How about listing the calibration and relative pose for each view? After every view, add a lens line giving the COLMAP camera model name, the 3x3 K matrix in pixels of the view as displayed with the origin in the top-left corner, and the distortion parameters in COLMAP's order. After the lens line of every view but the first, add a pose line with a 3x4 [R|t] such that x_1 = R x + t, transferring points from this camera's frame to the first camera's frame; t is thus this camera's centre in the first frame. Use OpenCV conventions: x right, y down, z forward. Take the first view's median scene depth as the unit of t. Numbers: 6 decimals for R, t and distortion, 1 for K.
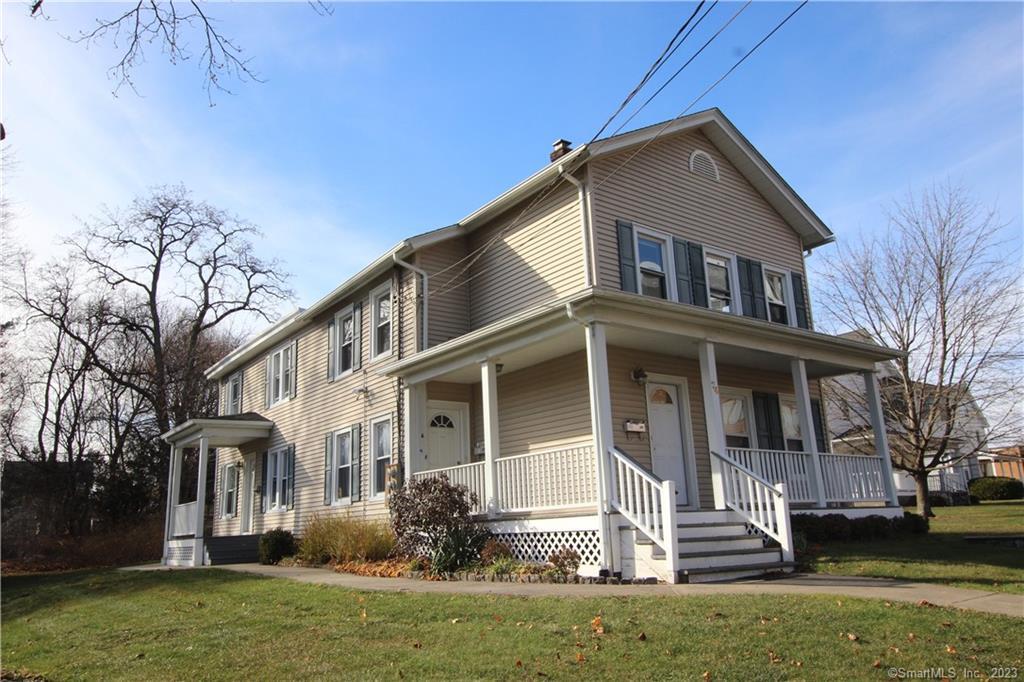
lens RADIAL K [[759.9, 0, 511.4], [0, 759.9, 356.3], [0, 0, 1]] dist [0.009661, 0.007436]
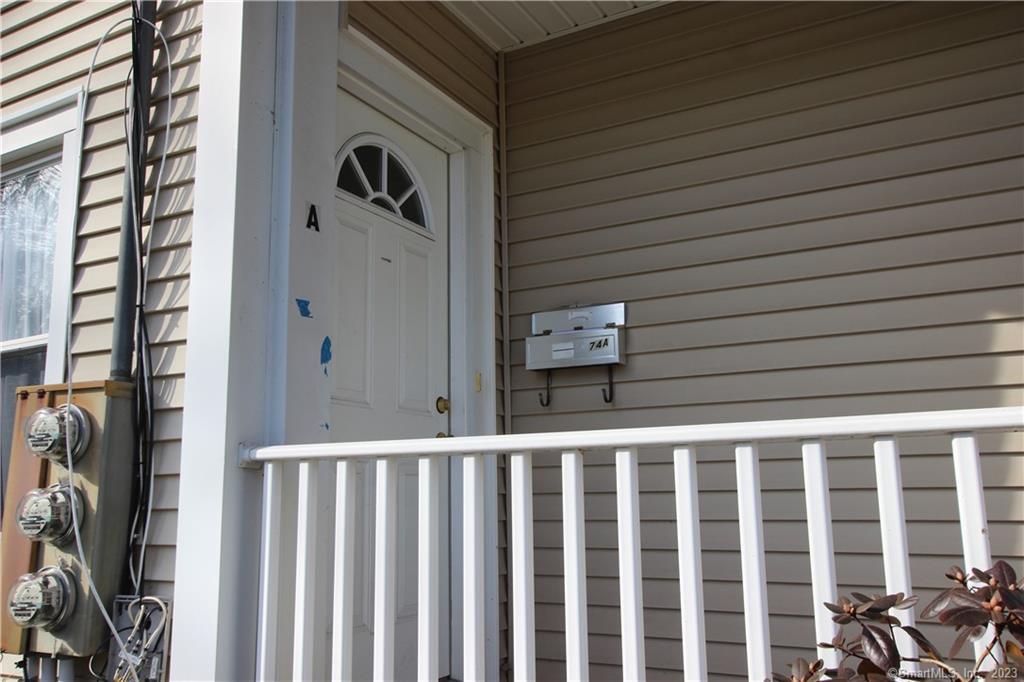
lens RADIAL K [[860.6, 0, 512.0], [0, 860.6, 341.0], [0, 0, 1]] dist [-0.000622, 0.000236]
pose [[0.912445, 0.101198, 0.396488, -0.143848], [-0.117633, 0.992907, 0.017285, 0.118549], [-0.391926, -0.062412, 0.917877, 0.791590]]
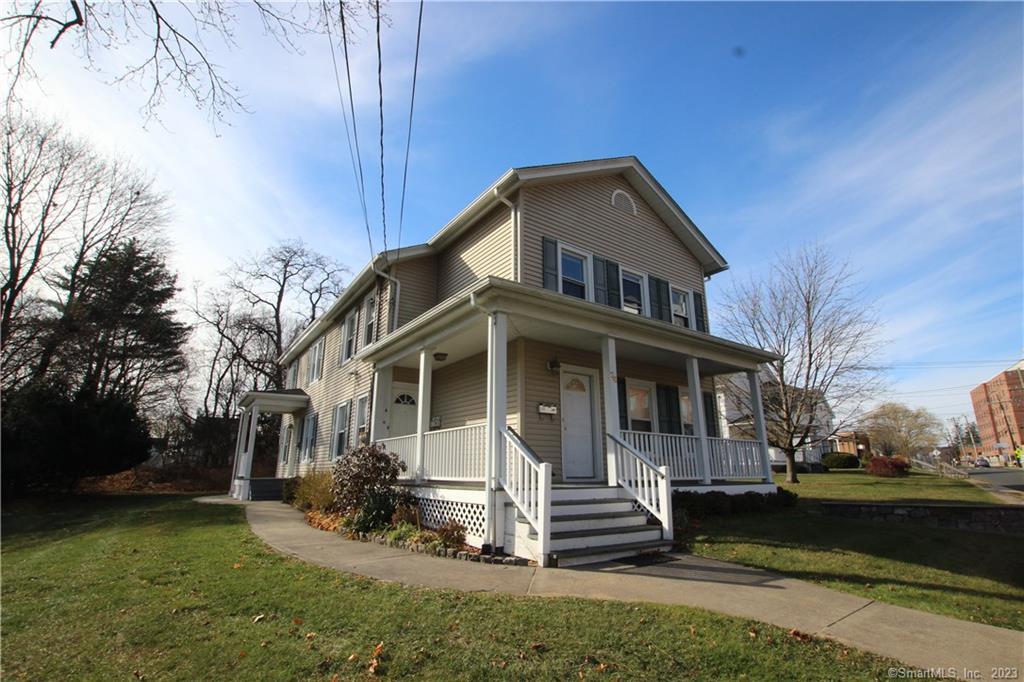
lens RADIAL K [[487.0, 0, 510.5], [0, 487.0, 355.3], [0, 0, 1]] dist [-0.023468, 0.001396]
pose [[0.998865, 0.033452, -0.033894, 0.106019], [-0.033909, 0.999341, -0.012983, 0.017802], [0.033437, 0.014117, 0.999341, 0.207300]]
